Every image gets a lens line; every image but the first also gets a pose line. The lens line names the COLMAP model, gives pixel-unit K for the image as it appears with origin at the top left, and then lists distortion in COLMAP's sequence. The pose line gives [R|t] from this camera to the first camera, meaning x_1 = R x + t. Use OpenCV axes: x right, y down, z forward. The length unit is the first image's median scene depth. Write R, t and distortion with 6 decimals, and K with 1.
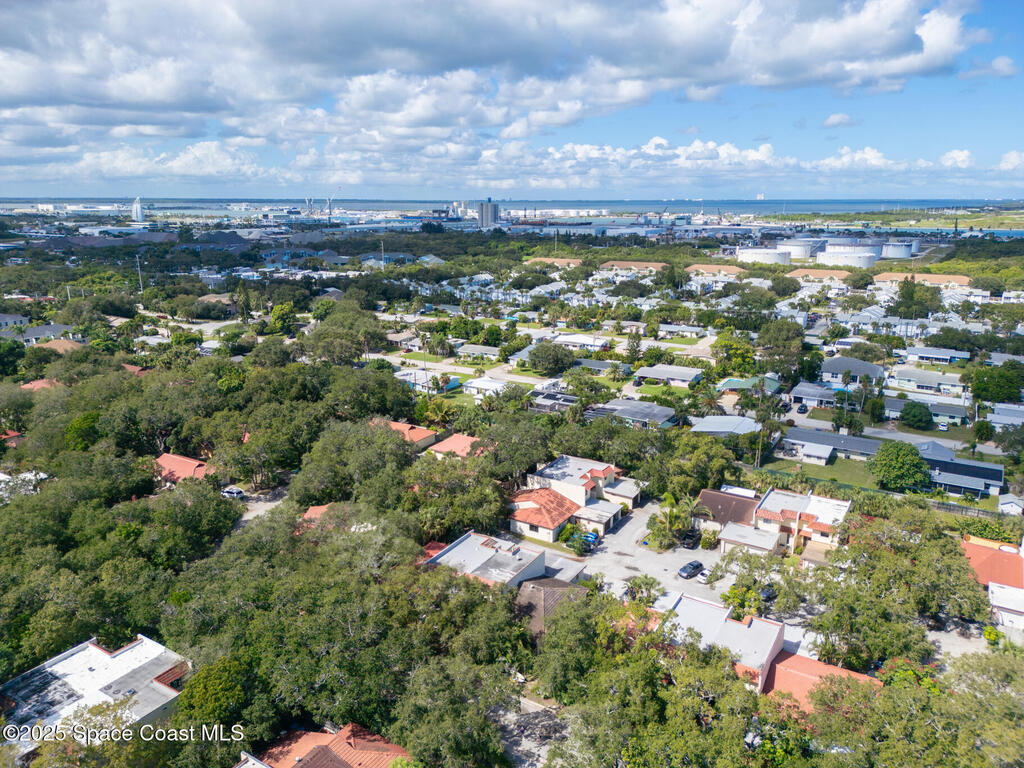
lens RADIAL K [[727.2, 0, 512.0], [0, 727.2, 384.0], [0, 0, 1]] dist [0.035566, -0.004922]
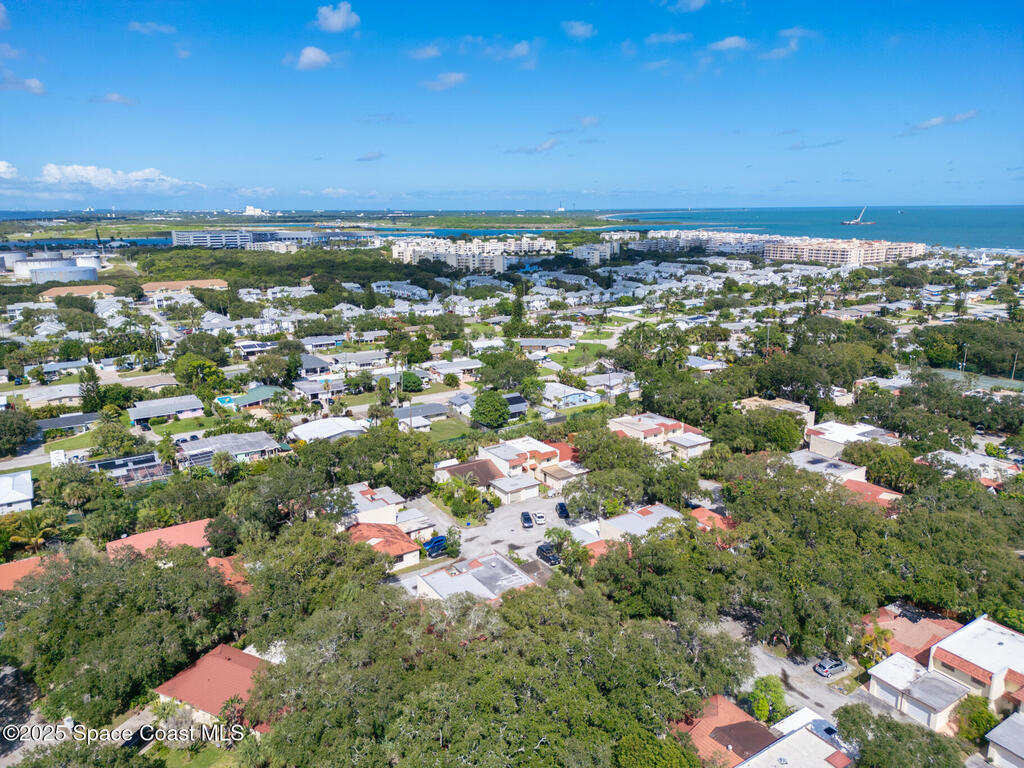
lens RADIAL K [[727.2, 0, 512.0], [0, 727.2, 384.0], [0, 0, 1]] dist [0.035566, -0.004922]
pose [[0.420051, -0.219728, 0.880498, -0.433182], [0.233753, 0.963703, 0.128978, -0.066788], [-0.876879, 0.151641, 0.456166, 0.260711]]
